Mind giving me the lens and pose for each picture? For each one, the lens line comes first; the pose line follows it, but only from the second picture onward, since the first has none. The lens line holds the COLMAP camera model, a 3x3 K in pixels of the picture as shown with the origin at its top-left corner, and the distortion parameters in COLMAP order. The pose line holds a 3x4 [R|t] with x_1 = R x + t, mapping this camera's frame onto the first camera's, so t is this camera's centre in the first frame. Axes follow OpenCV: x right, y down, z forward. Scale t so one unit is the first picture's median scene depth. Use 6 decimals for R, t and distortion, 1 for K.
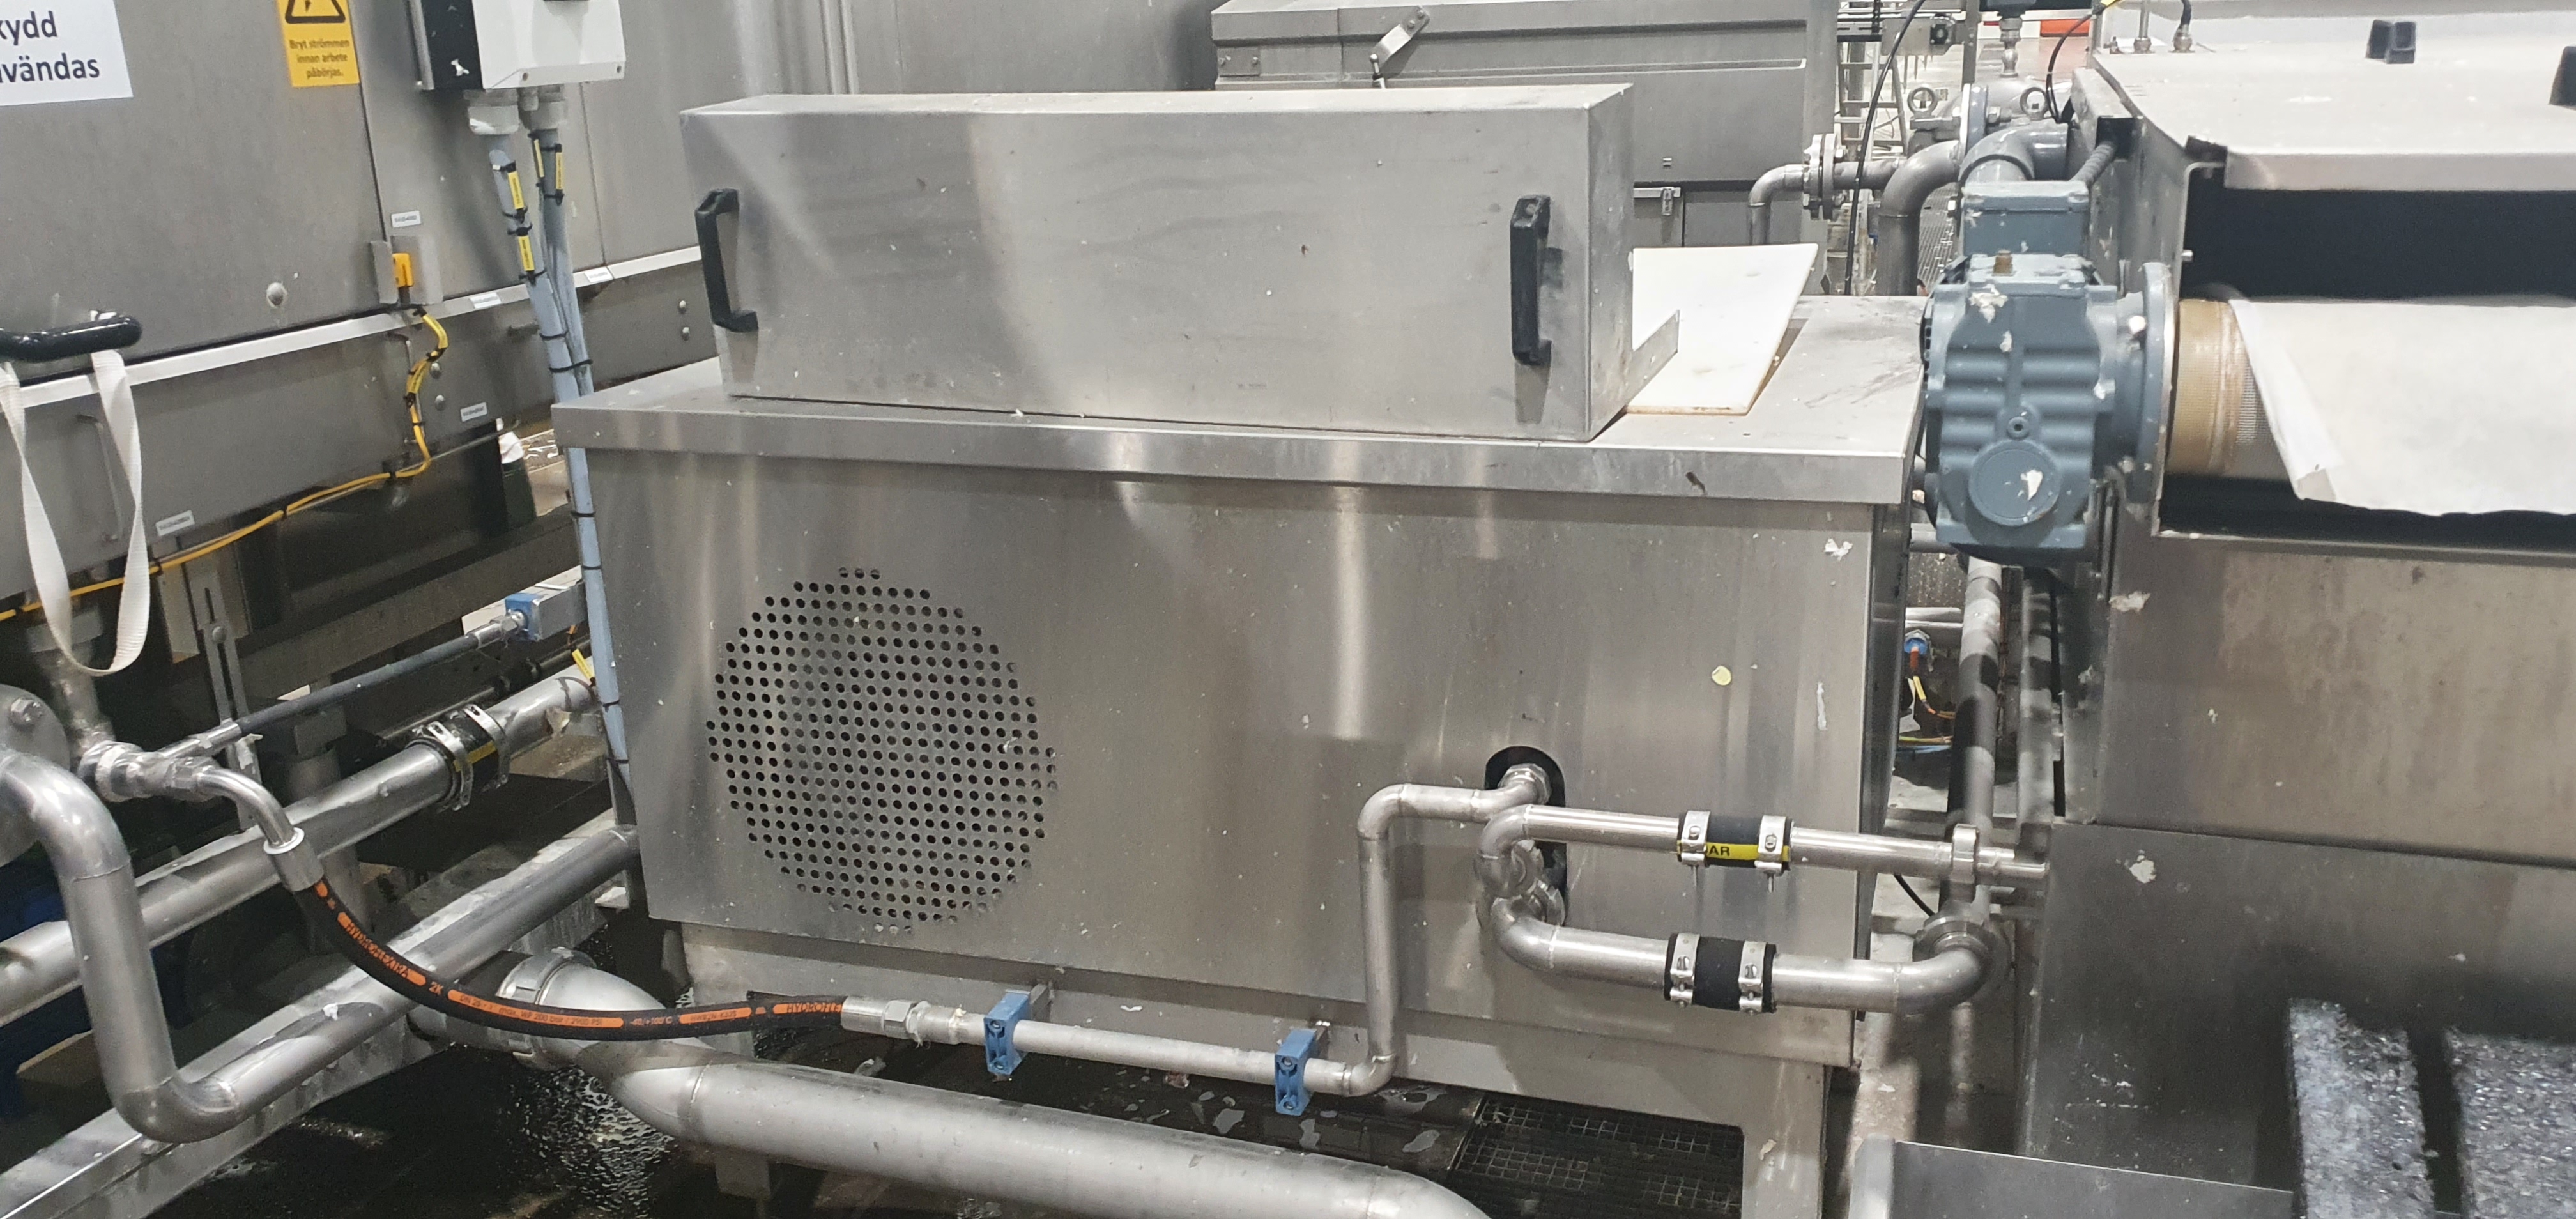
lens RADIAL K [[2021.8, 0, 1356.2], [0, 2021.8, 590.4], [0, 0, 1]] dist [0.081915, -0.116996]
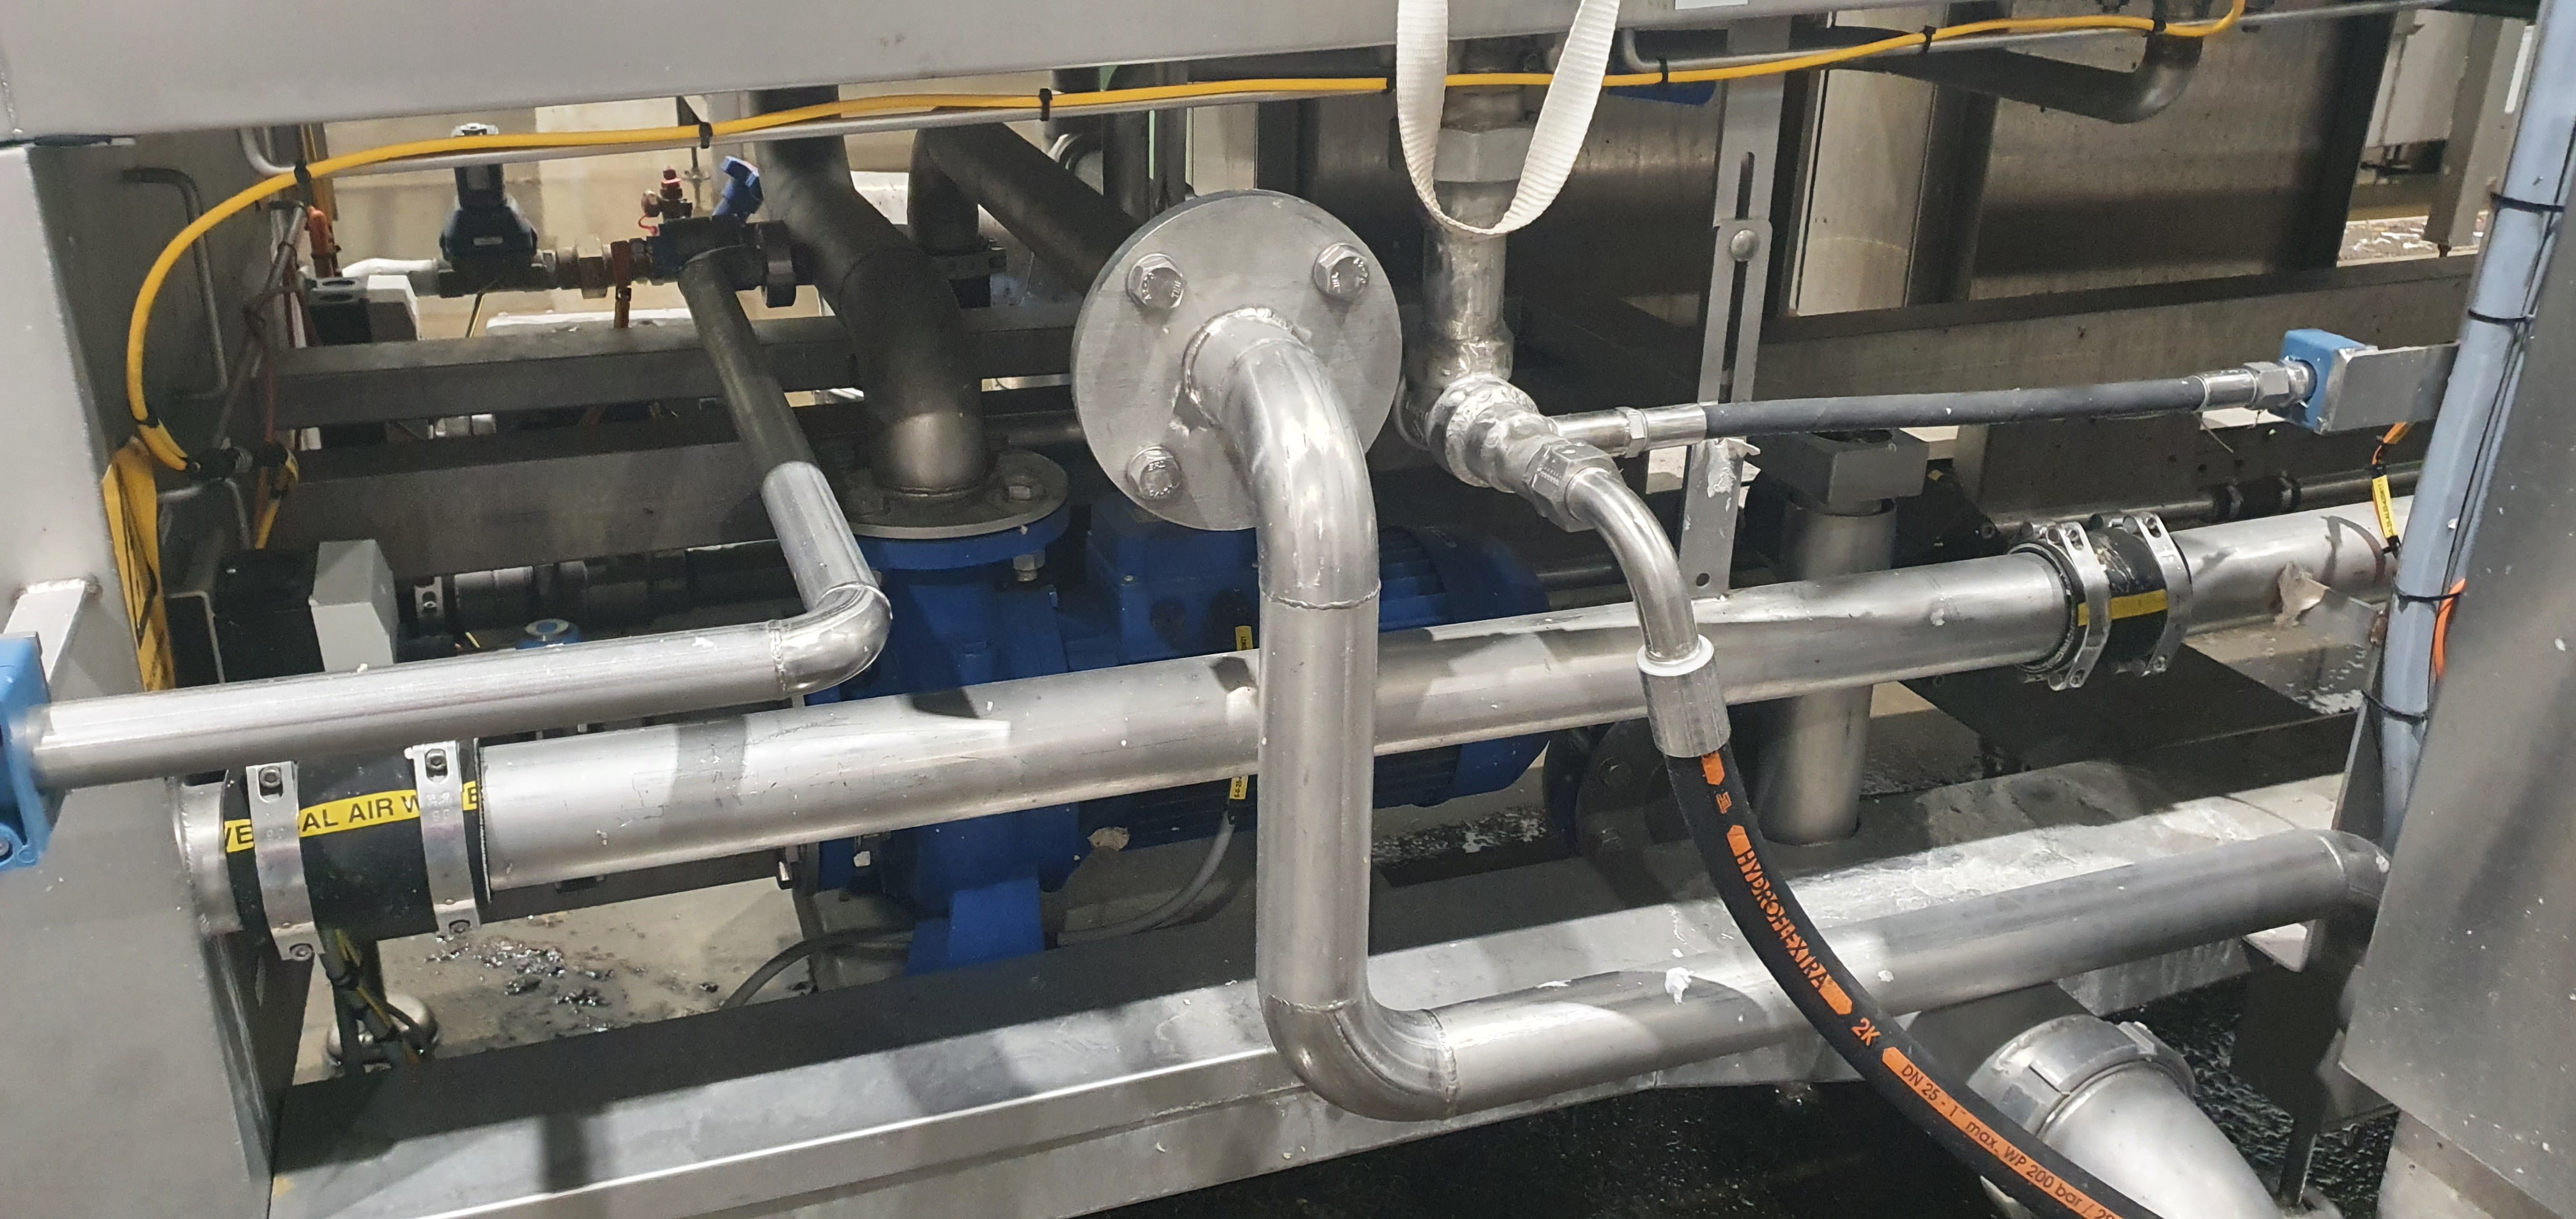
lens RADIAL K [[2021.8, 0, 1261.4], [0, 2021.8, 578.1], [0, 0, 1]] dist [0.081915, -0.116996]
pose [[0.616853, 0.326817, -0.716019, -0.193298], [-0.263826, 0.942944, 0.203107, 0.025064], [0.741545, 0.063618, 0.667880, 0.484358]]
